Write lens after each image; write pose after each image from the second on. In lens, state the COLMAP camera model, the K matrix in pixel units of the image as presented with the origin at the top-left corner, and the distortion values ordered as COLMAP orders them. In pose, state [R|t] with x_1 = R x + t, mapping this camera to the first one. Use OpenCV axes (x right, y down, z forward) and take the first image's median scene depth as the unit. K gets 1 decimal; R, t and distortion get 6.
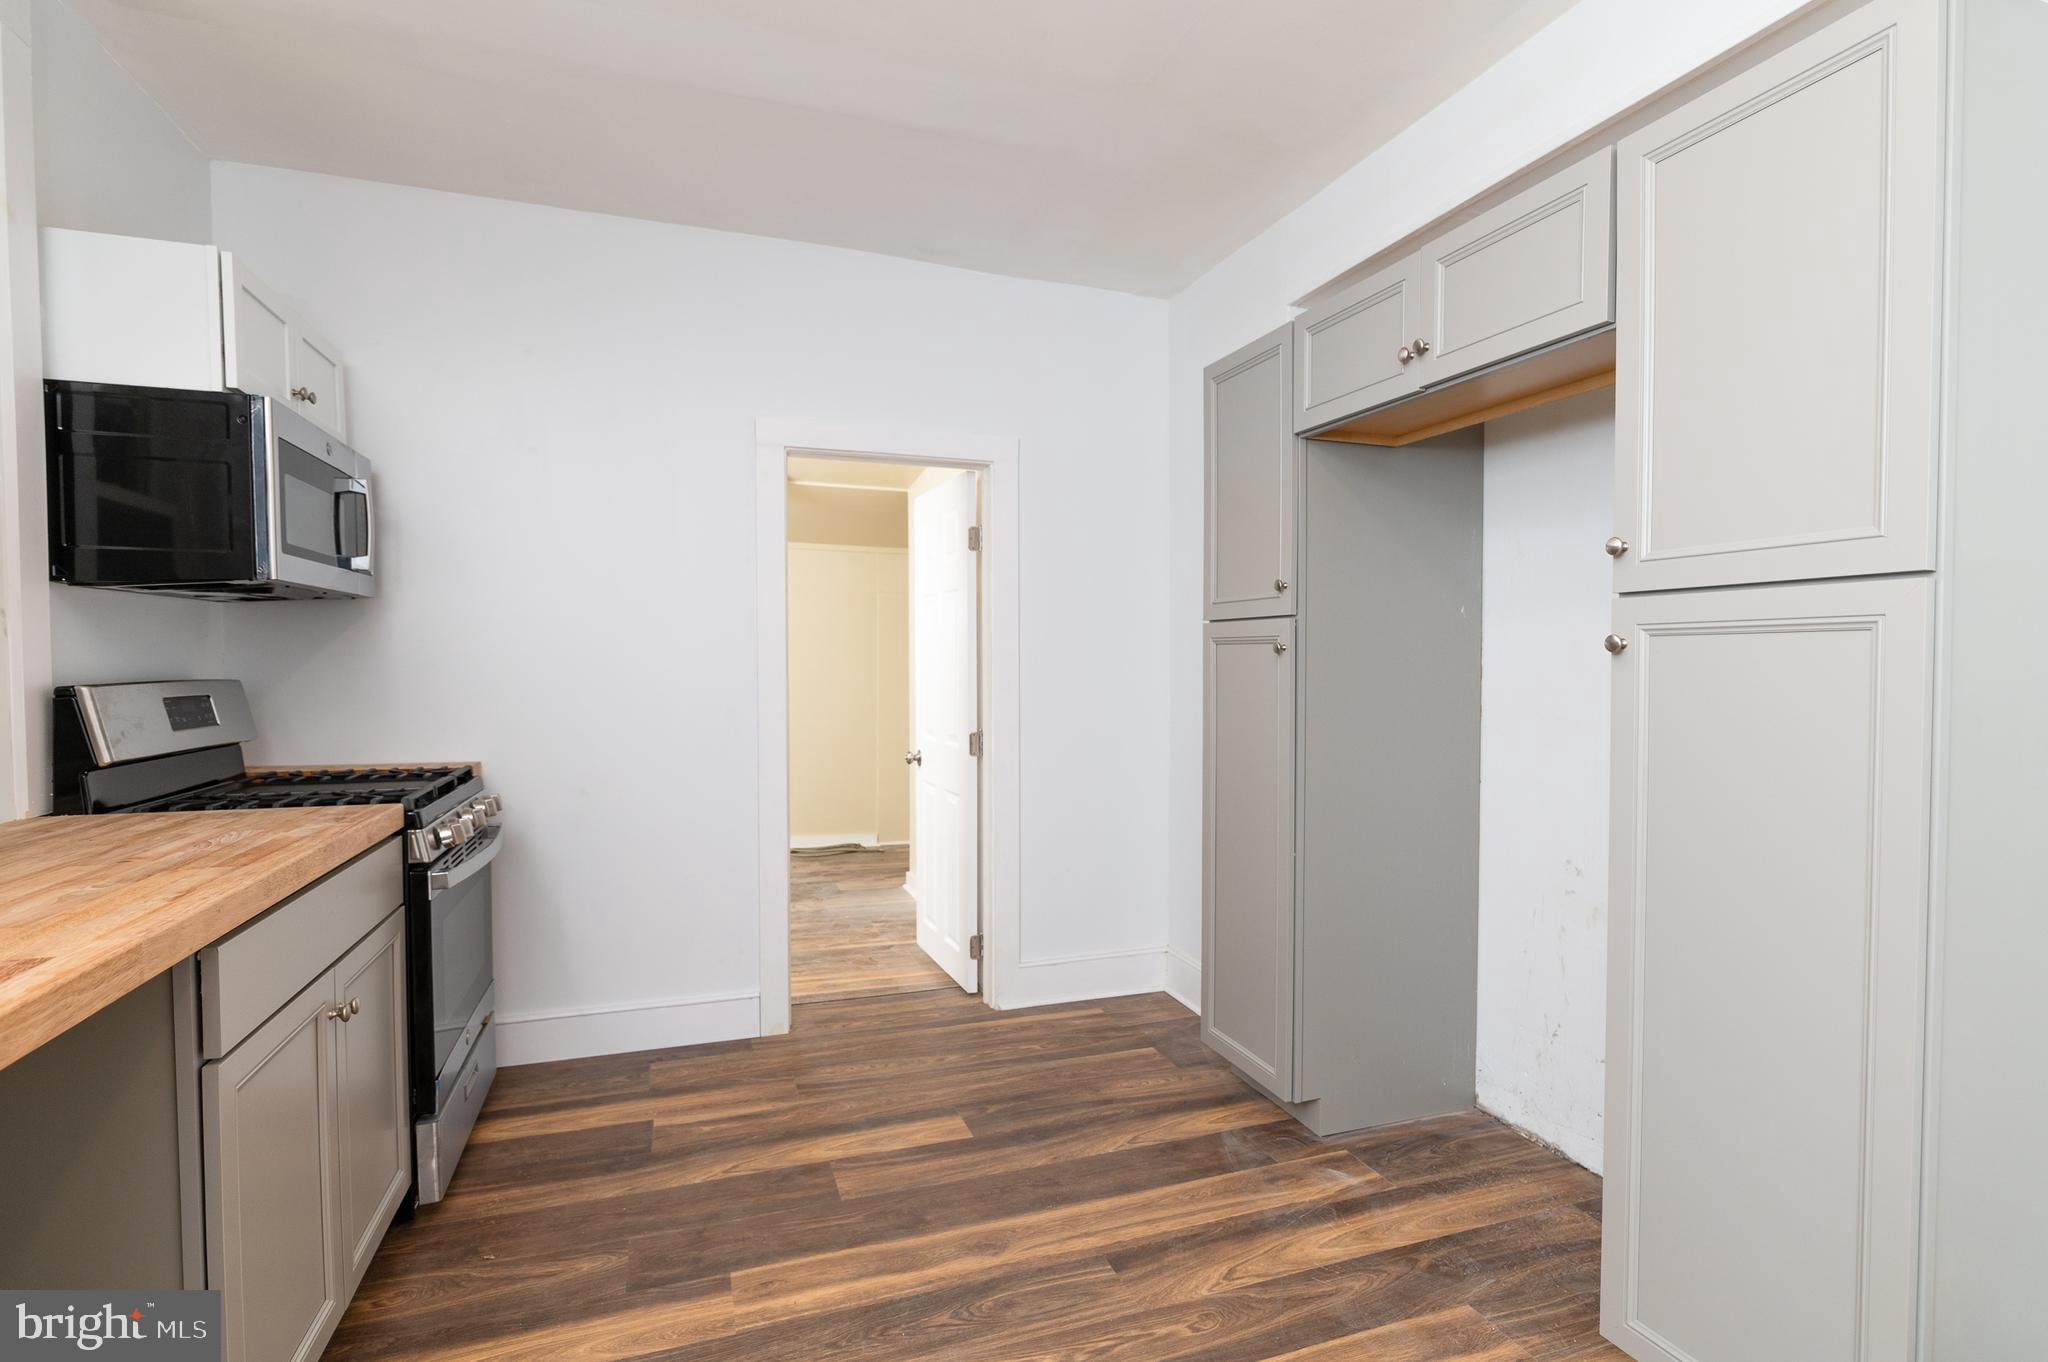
lens RADIAL K [[992.5, 0, 1030.9], [0, 992.5, 684.4], [0, 0, 1]] dist [0.000465, 0.000087]
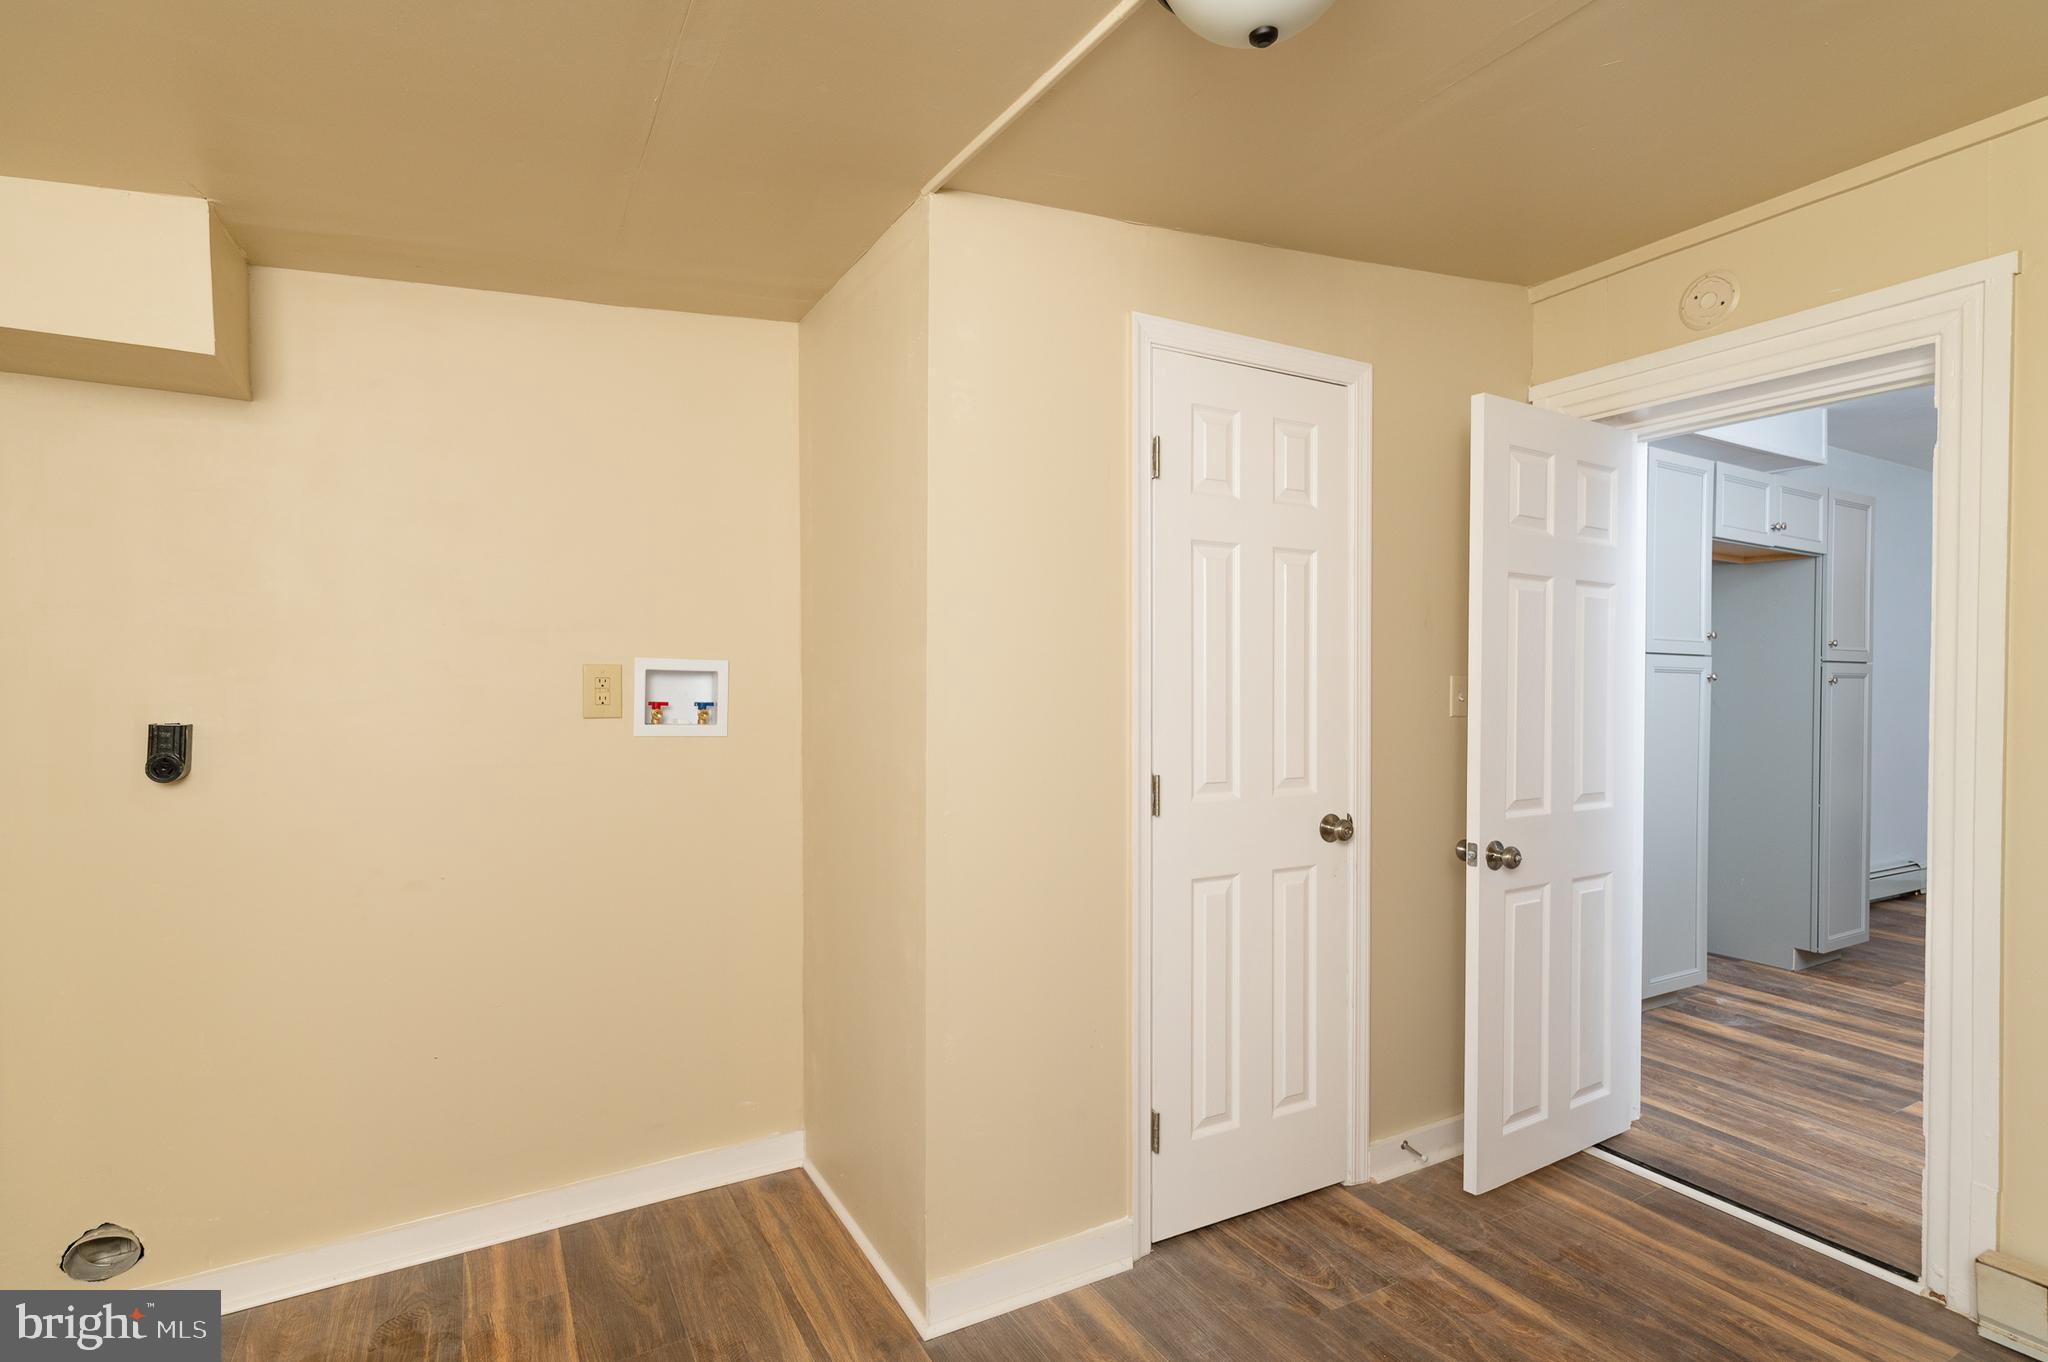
lens RADIAL K [[992.5, 0, 1030.9], [0, 992.5, 684.4], [0, 0, 1]] dist [0.000465, 0.000087]
pose [[-0.167896, -0.007489, 0.985776, -0.931025], [0.016160, 0.999816, 0.010348, -0.050425], [-0.985672, 0.017667, -0.167744, 2.017153]]
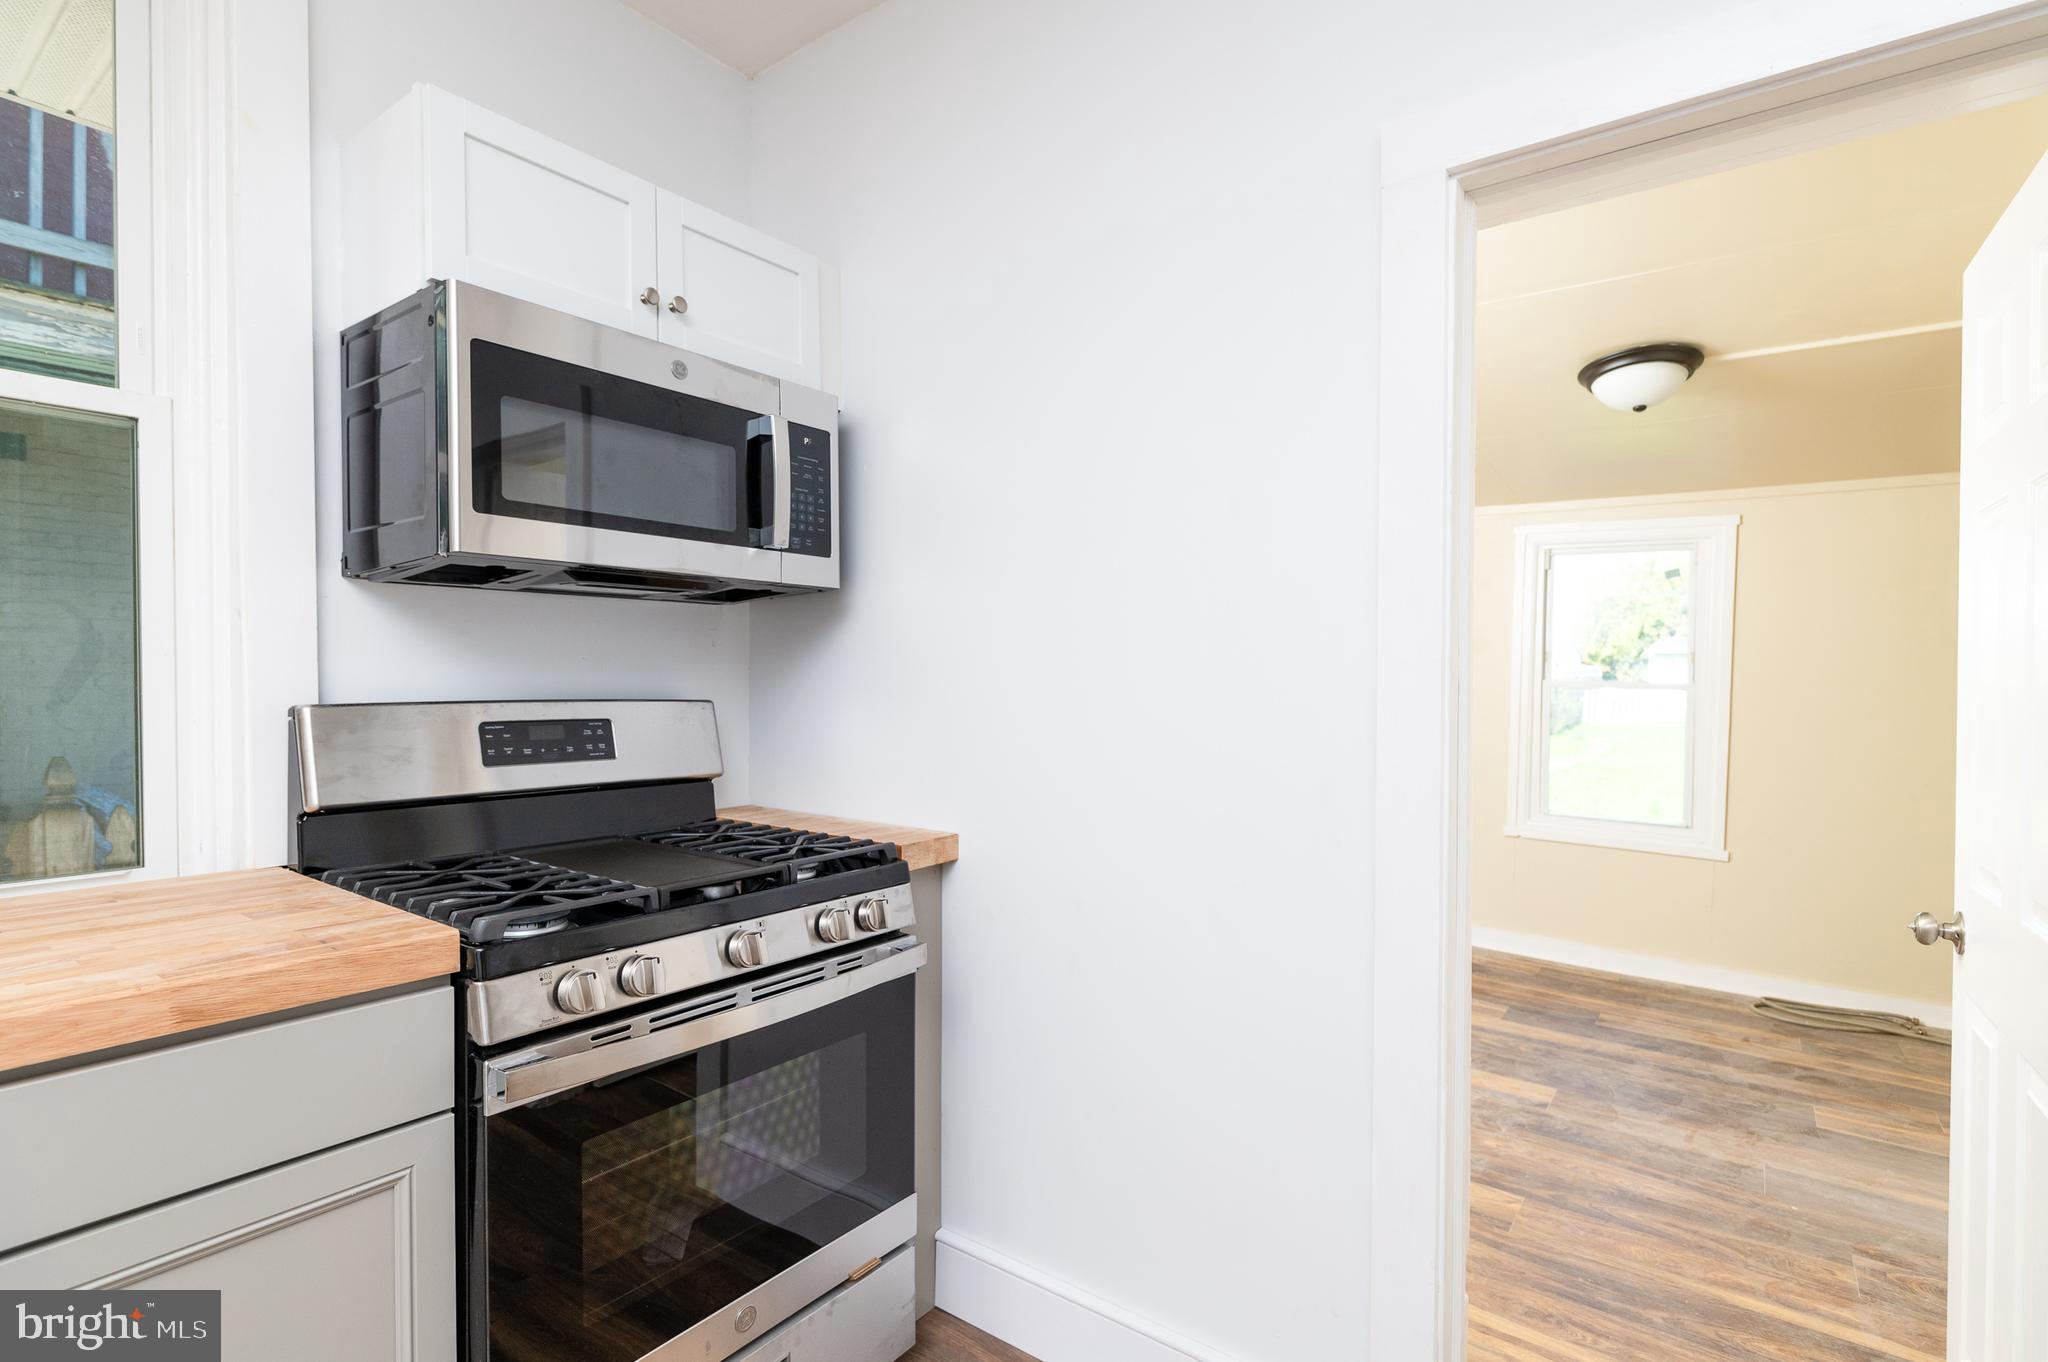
lens RADIAL K [[985.5, 0, 1032.2], [0, 985.5, 697.3], [0, 0, 1]] dist [-0.000343, -0.000266]
pose [[0.561355, 0.011978, -0.827489, 0.003064], [-0.024166, 0.999706, -0.001923, -0.012201], [0.827222, 0.021077, 0.561479, 0.716784]]
